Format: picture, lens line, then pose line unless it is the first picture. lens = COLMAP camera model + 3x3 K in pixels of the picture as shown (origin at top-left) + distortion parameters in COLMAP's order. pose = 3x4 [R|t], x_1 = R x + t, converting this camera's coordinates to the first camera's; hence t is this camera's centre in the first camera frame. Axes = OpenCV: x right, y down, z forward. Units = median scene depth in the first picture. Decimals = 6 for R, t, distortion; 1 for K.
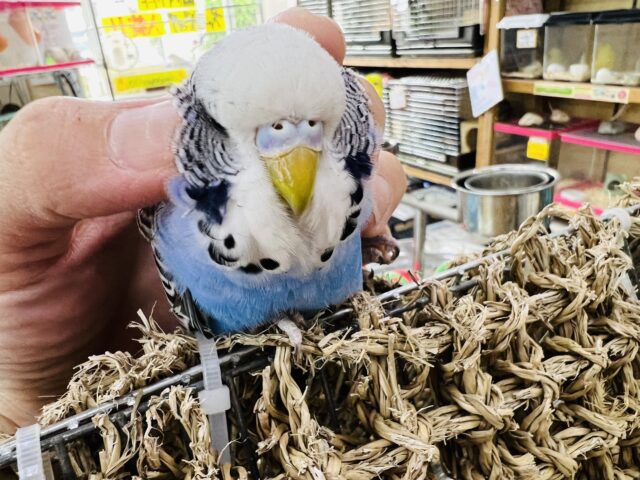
lens RADIAL K [[476.3, 0, 320.0], [0, 476.3, 240.0], [0, 0, 1]] dist [0.000282, -0.004128]
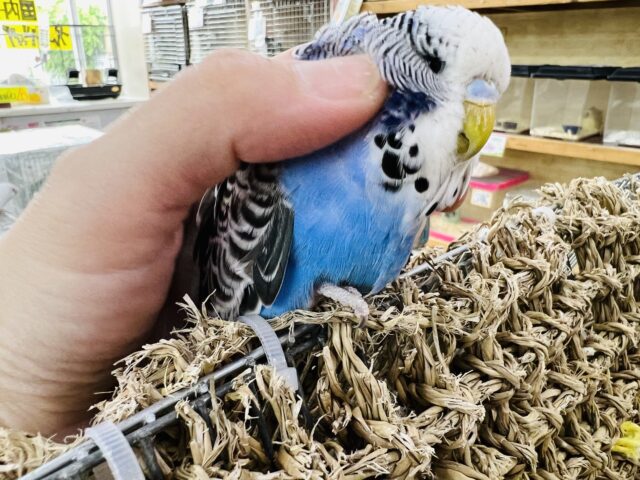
lens RADIAL K [[476.3, 0, 320.0], [0, 476.3, 240.0], [0, 0, 1]] dist [0.000282, -0.004128]
pose [[0.959952, -0.013820, 0.279824, -0.382843], [0.030103, 0.998088, -0.053977, 0.098295], [-0.278544, 0.060239, 0.958533, 0.042086]]
